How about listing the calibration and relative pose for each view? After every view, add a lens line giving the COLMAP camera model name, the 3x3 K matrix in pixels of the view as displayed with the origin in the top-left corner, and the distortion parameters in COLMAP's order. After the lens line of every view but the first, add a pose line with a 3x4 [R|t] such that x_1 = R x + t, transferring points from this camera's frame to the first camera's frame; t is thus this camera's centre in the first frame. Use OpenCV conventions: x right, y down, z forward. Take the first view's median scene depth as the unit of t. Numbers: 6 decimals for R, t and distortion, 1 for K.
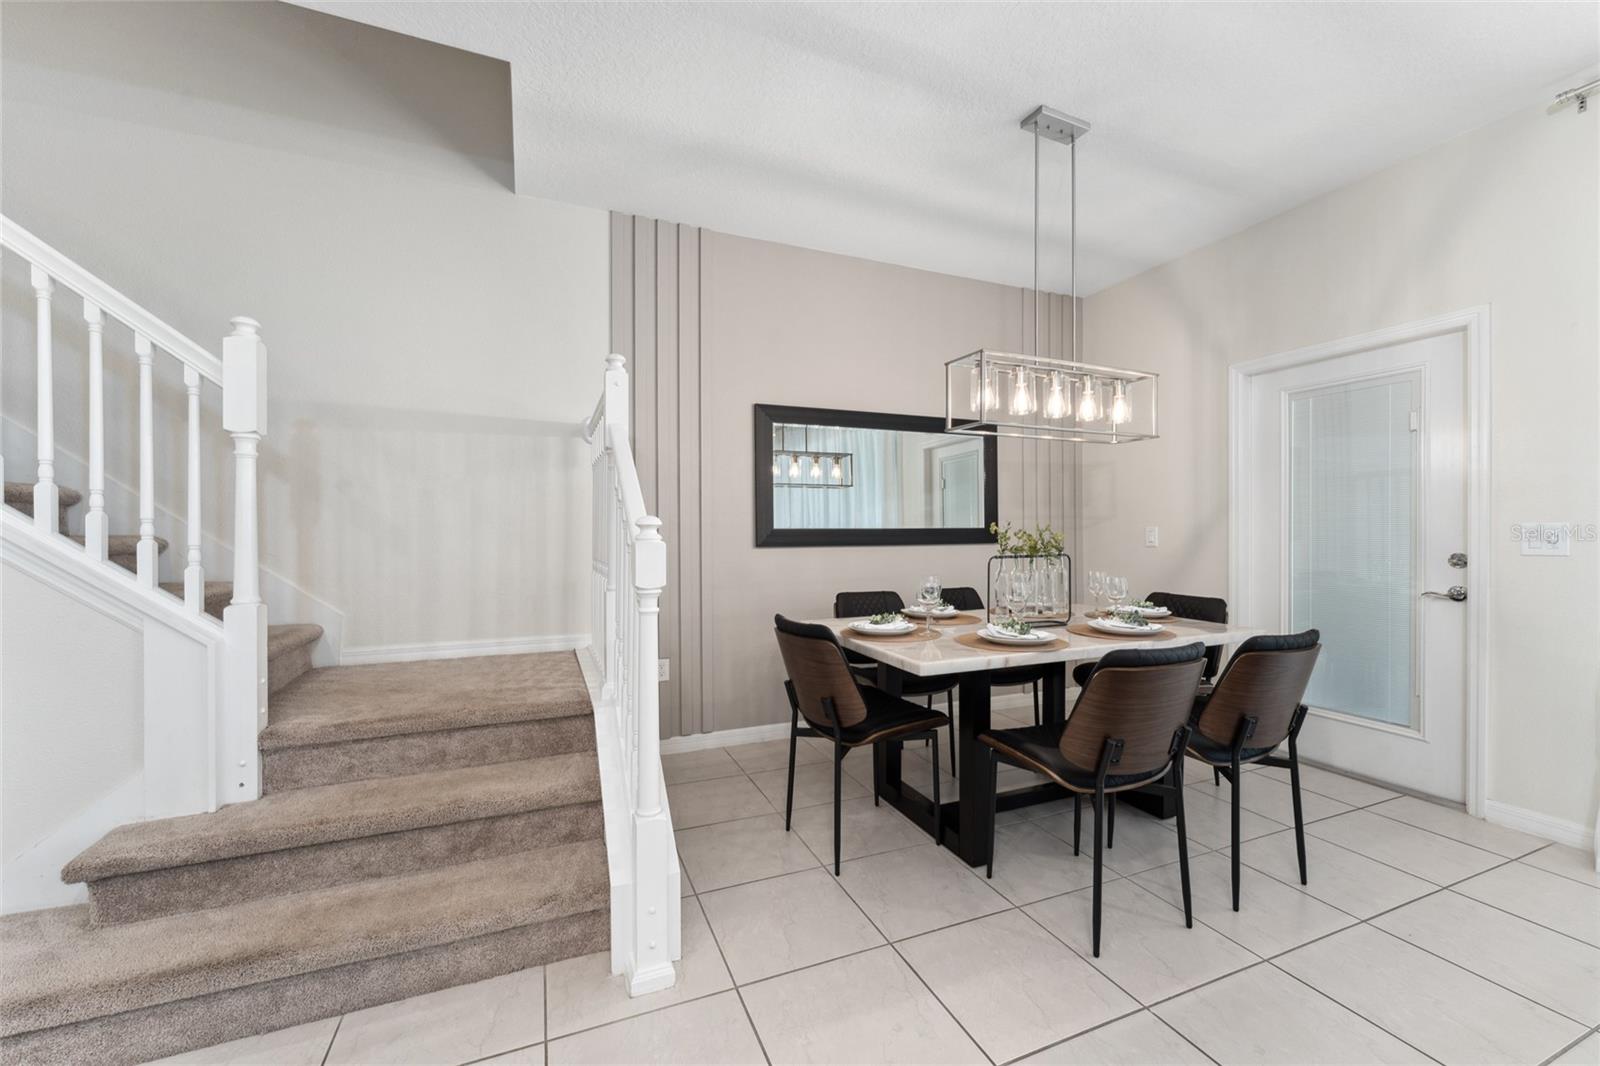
lens RADIAL K [[638.8, 0, 804.6], [0, 638.8, 534.7], [0, 0, 1]] dist [0.000622, 0.000910]
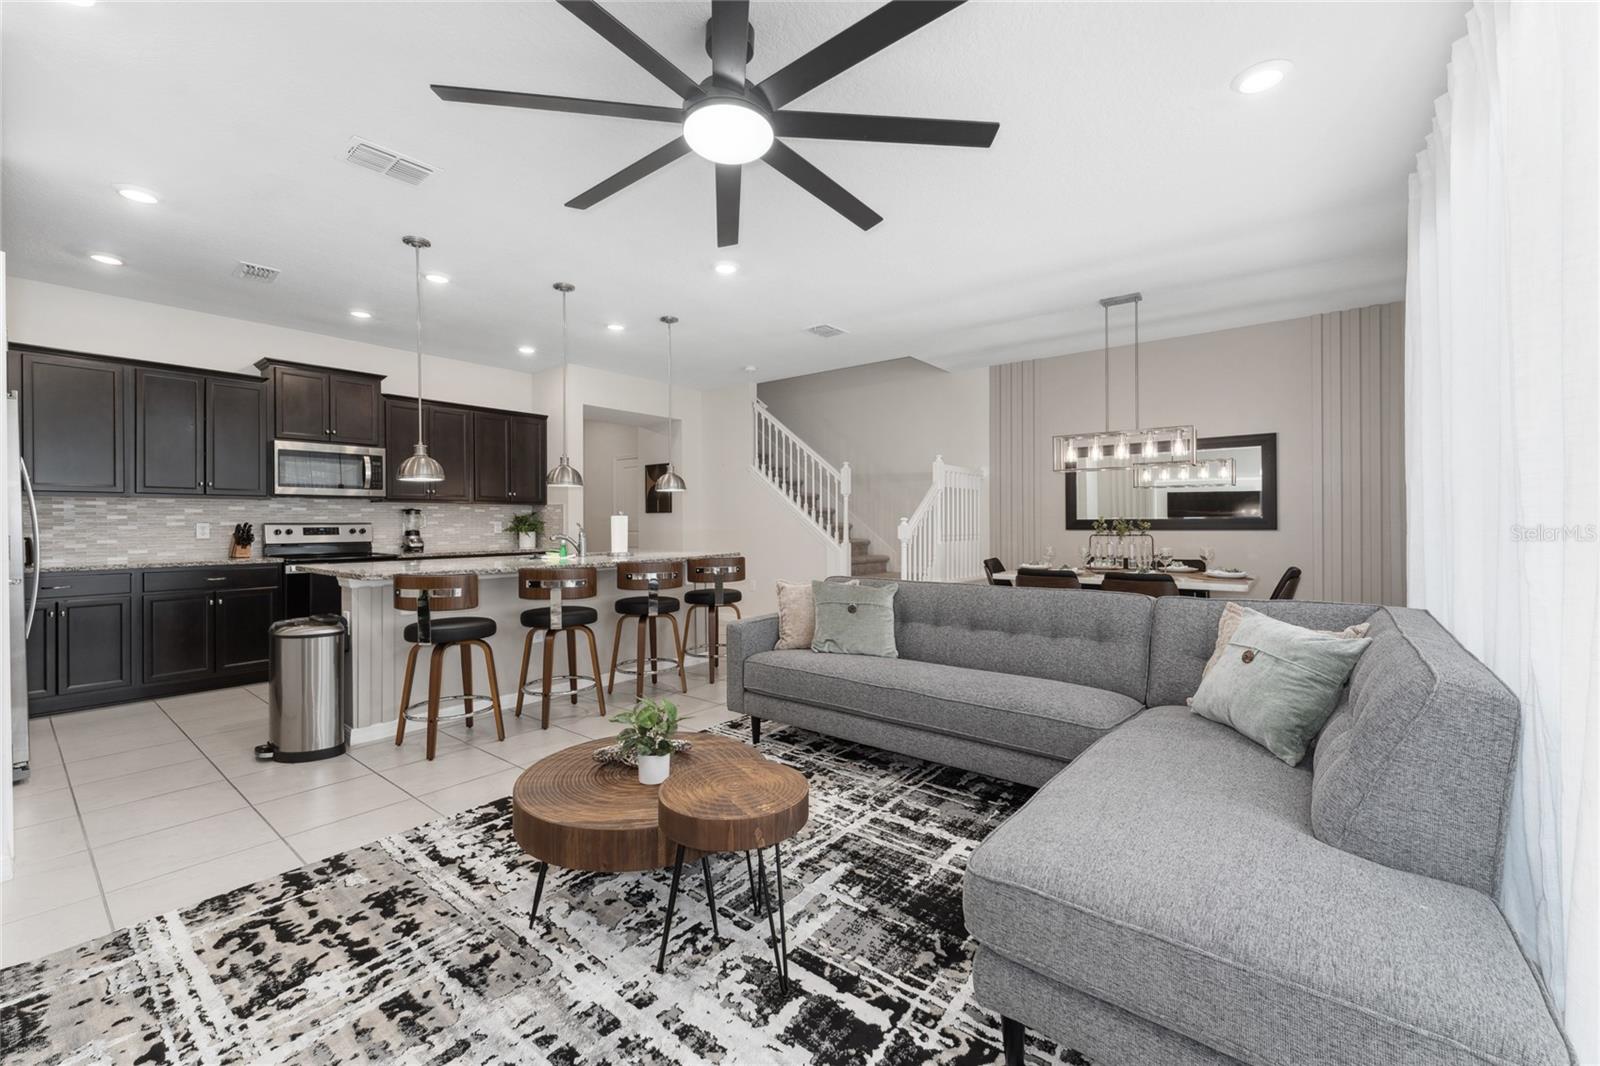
lens RADIAL K [[638.8, 0, 840.4], [0, 638.8, 527.9], [0, 0, 1]] dist [0.000622, 0.000910]
pose [[0.497496, 0.019048, -0.867257, 1.498759], [-0.002182, 0.999783, 0.020707, -0.028351], [0.867464, -0.008409, 0.497430, -0.550172]]
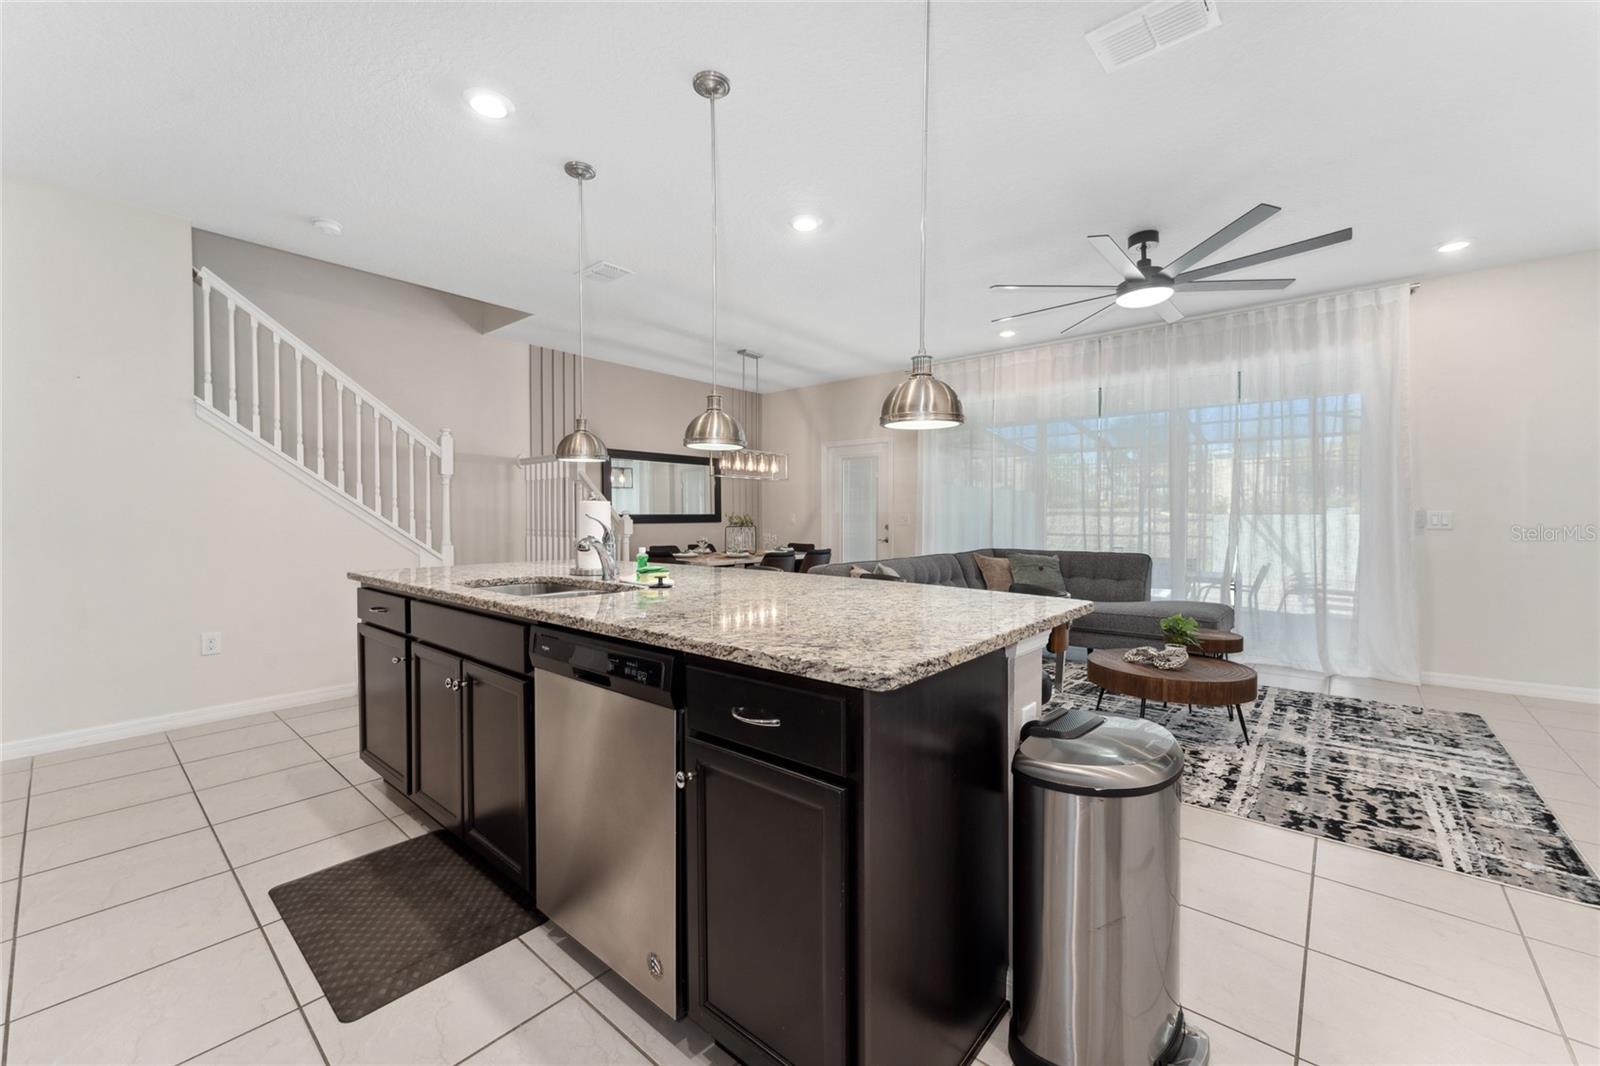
lens RADIAL K [[638.8, 0, 787.9], [0, 638.8, 519.9], [0, 0, 1]] dist [0.000622, 0.000910]
pose [[0.902643, 0.001494, 0.430388, -0.493838], [-0.002182, 0.999997, 0.001106, 0.005269], [-0.430385, -0.001937, 0.902643, -1.185149]]
